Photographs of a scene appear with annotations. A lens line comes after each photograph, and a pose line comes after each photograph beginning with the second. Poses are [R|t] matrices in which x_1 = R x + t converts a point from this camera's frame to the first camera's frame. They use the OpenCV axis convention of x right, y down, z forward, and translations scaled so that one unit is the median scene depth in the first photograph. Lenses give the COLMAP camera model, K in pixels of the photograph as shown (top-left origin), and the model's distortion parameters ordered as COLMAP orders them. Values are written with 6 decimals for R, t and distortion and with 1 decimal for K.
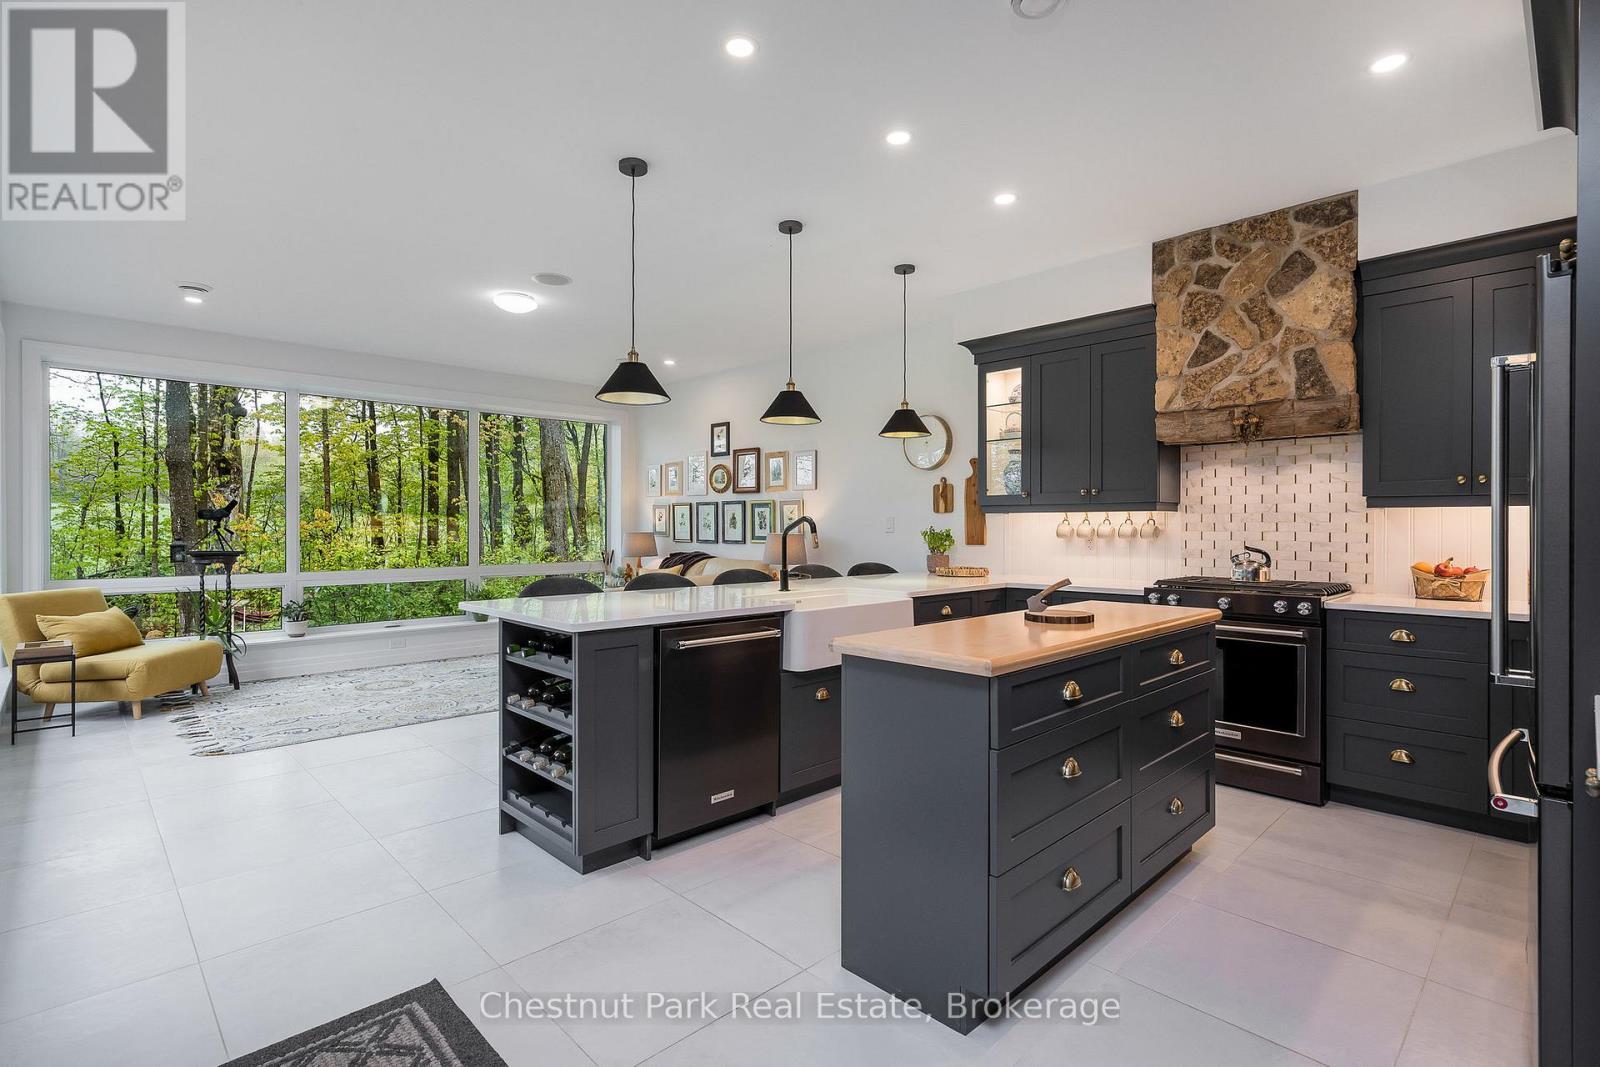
lens RADIAL K [[762.0, 0, 800.0], [0, 762.0, 533.5], [0, 0, 1]] dist [0.001341, 0.000367]
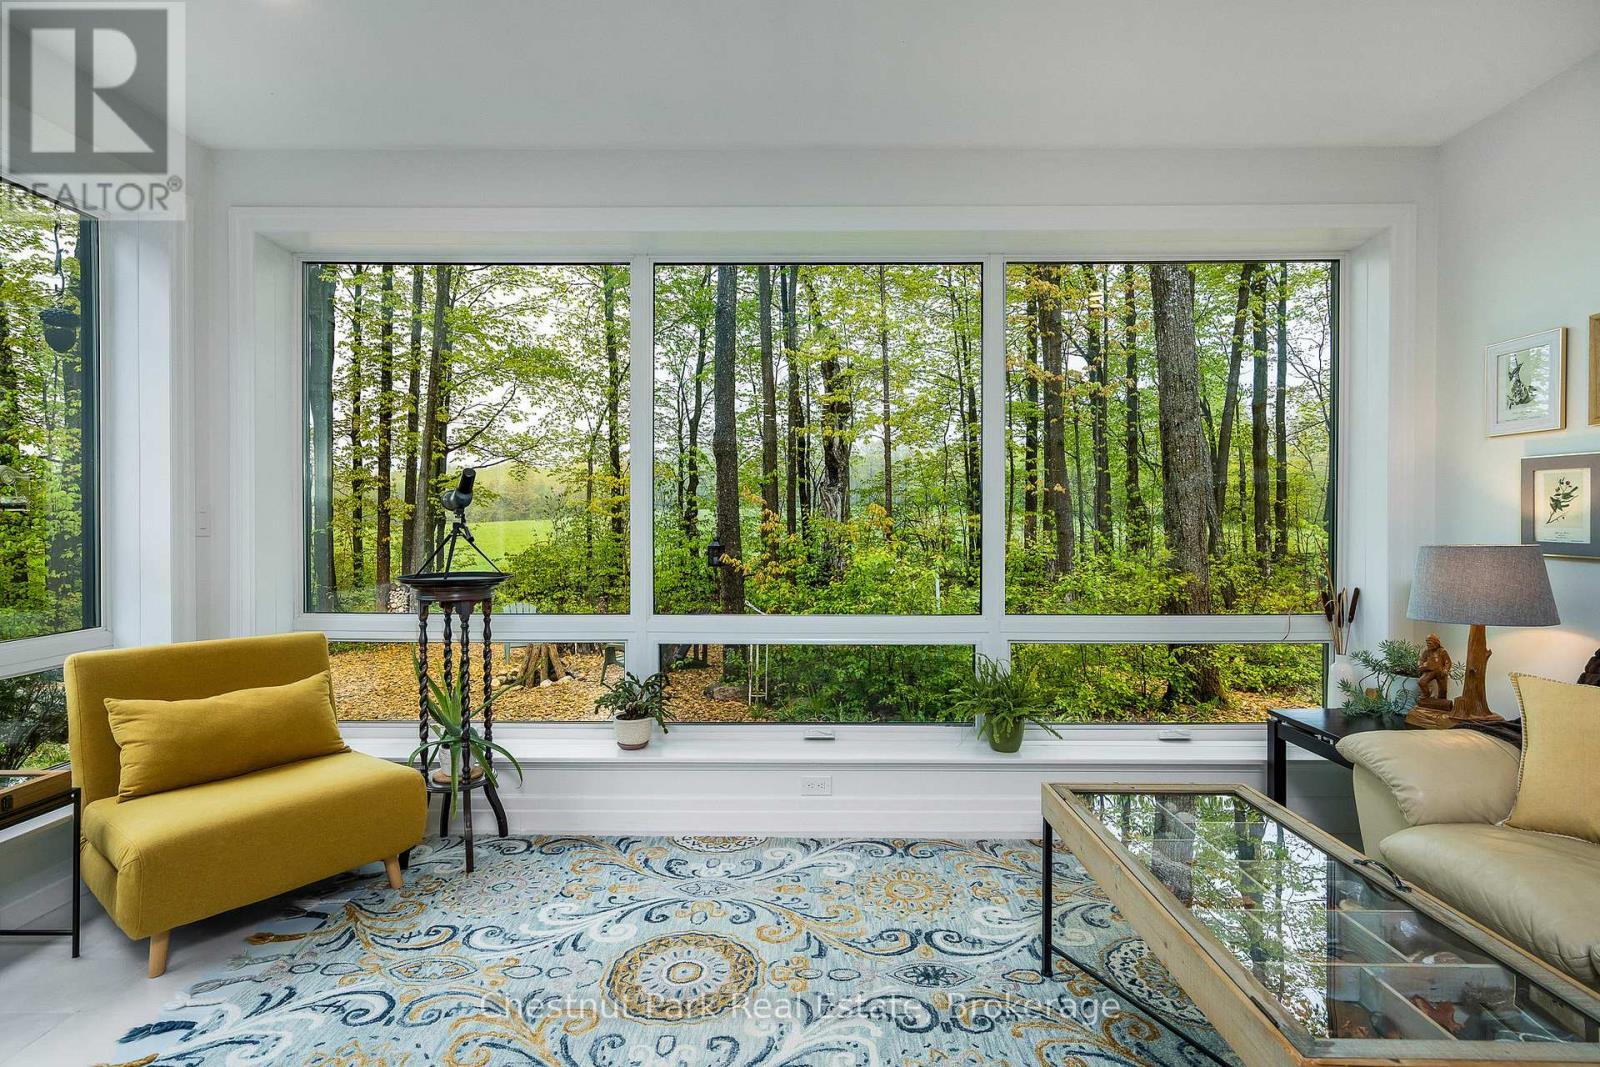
lens RADIAL K [[762.0, 0, 800.0], [0, 762.0, 533.5], [0, 0, 1]] dist [0.001341, 0.000367]
pose [[0.717911, 0.011196, -0.696045, -0.211188], [-0.010786, 0.999930, 0.004959, -0.005031], [0.696051, 0.003947, 0.717982, 0.625004]]
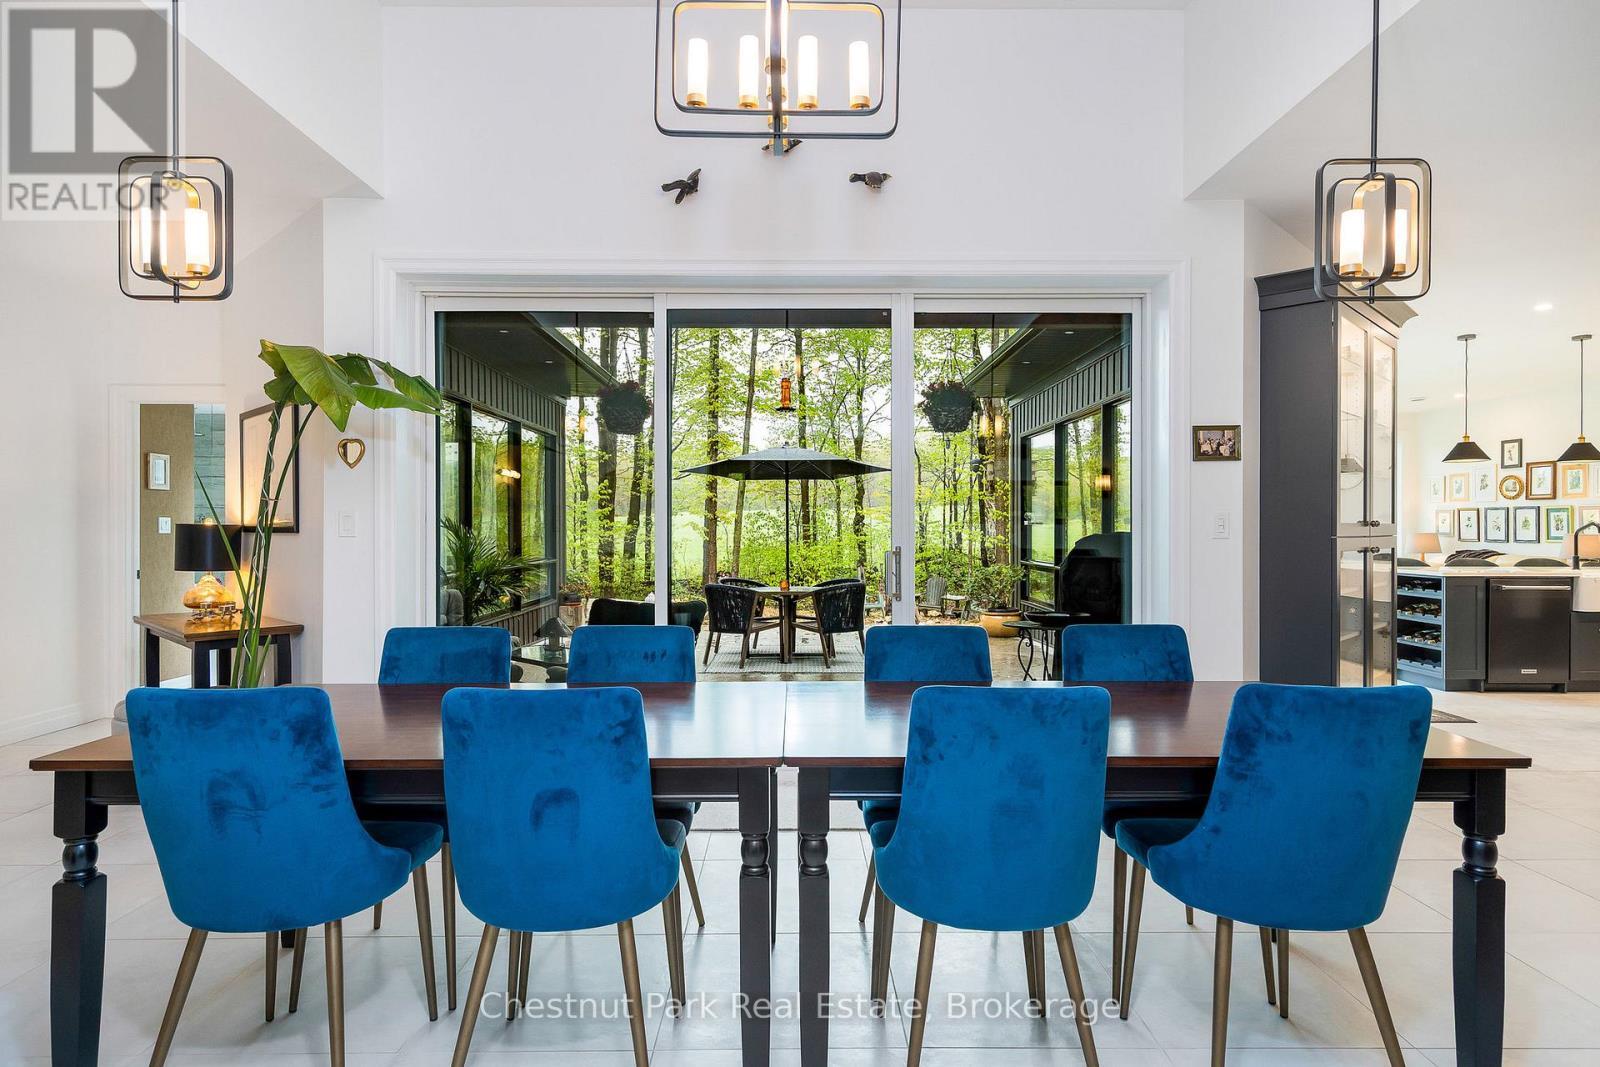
lens RADIAL K [[854.7, 0, 764.3], [0, 854.7, 533.5], [0, 0, 1]] dist [-0.019968, 0.000137]
pose [[0.690054, 0.003021, -0.723752, 0.039632], [-0.004556, 0.999990, -0.000171, 0.004512], [0.723744, 0.003416, 0.690060, -0.734551]]
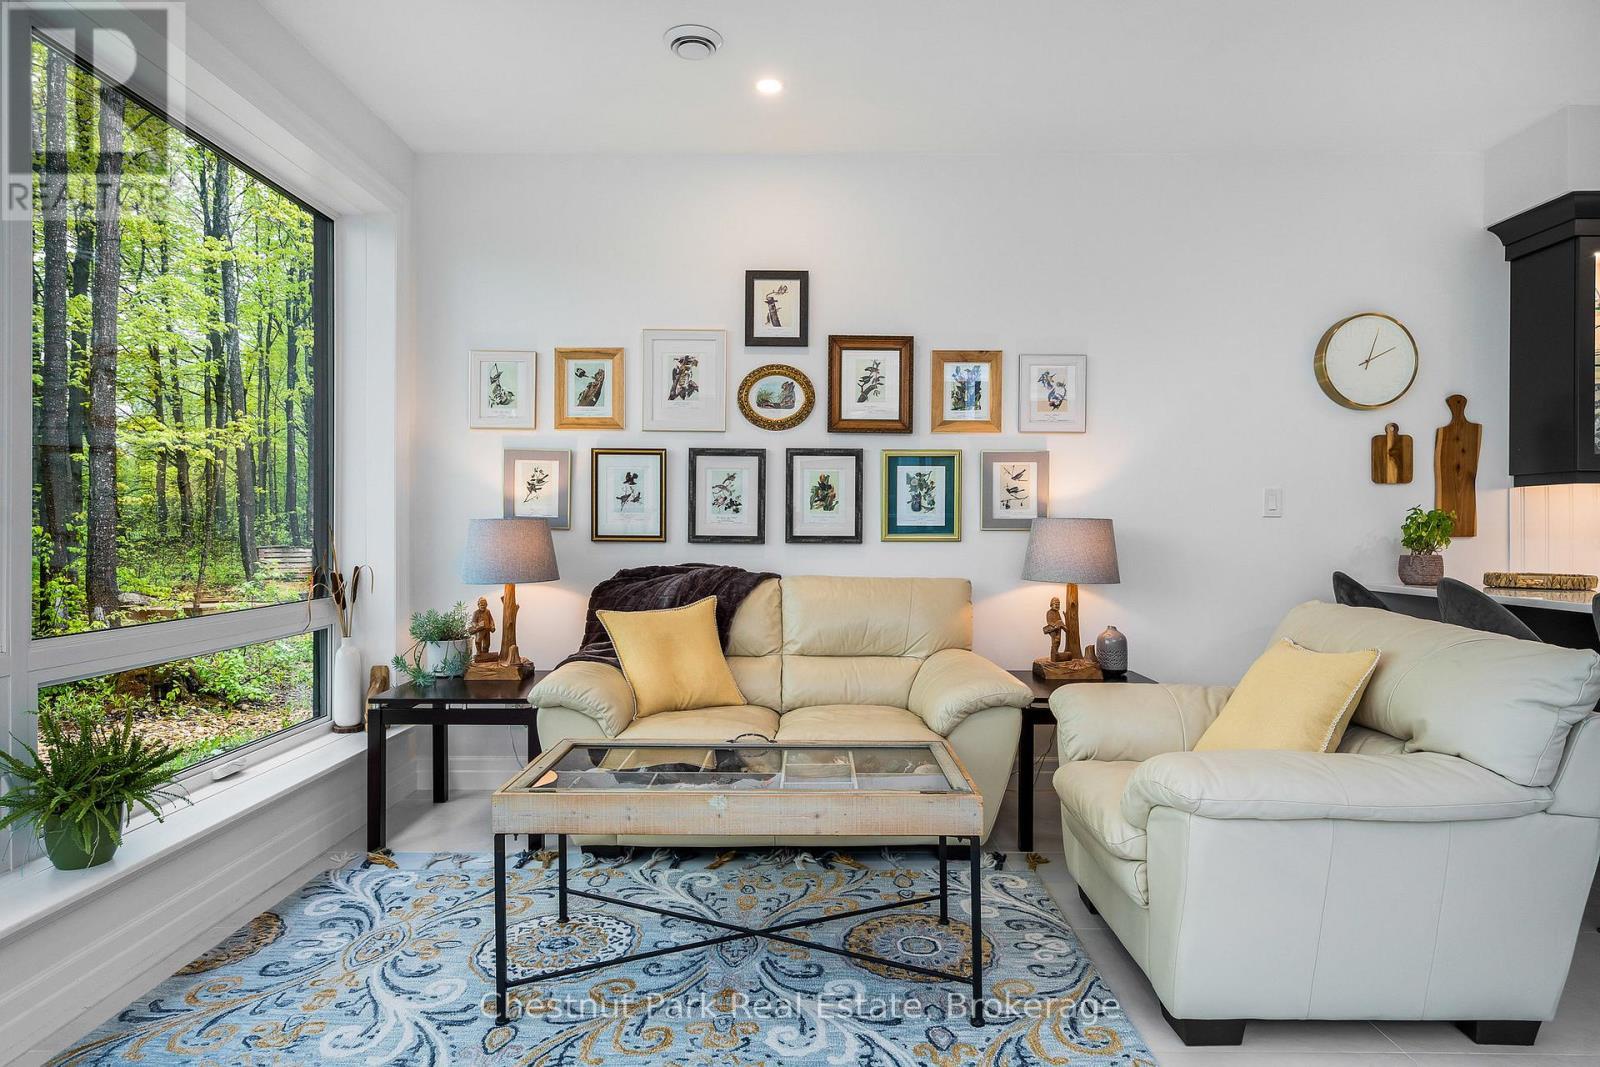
lens RADIAL K [[901.2, 0, 800.0], [0, 901.2, 533.5], [0, 0, 1]] dist [-0.000838, -0.000588]
pose [[0.700372, -0.001412, 0.713776, -0.476036], [0.003938, 0.999990, -0.001885, 0.008599], [-0.713767, 0.004131, 0.700371, 0.631044]]
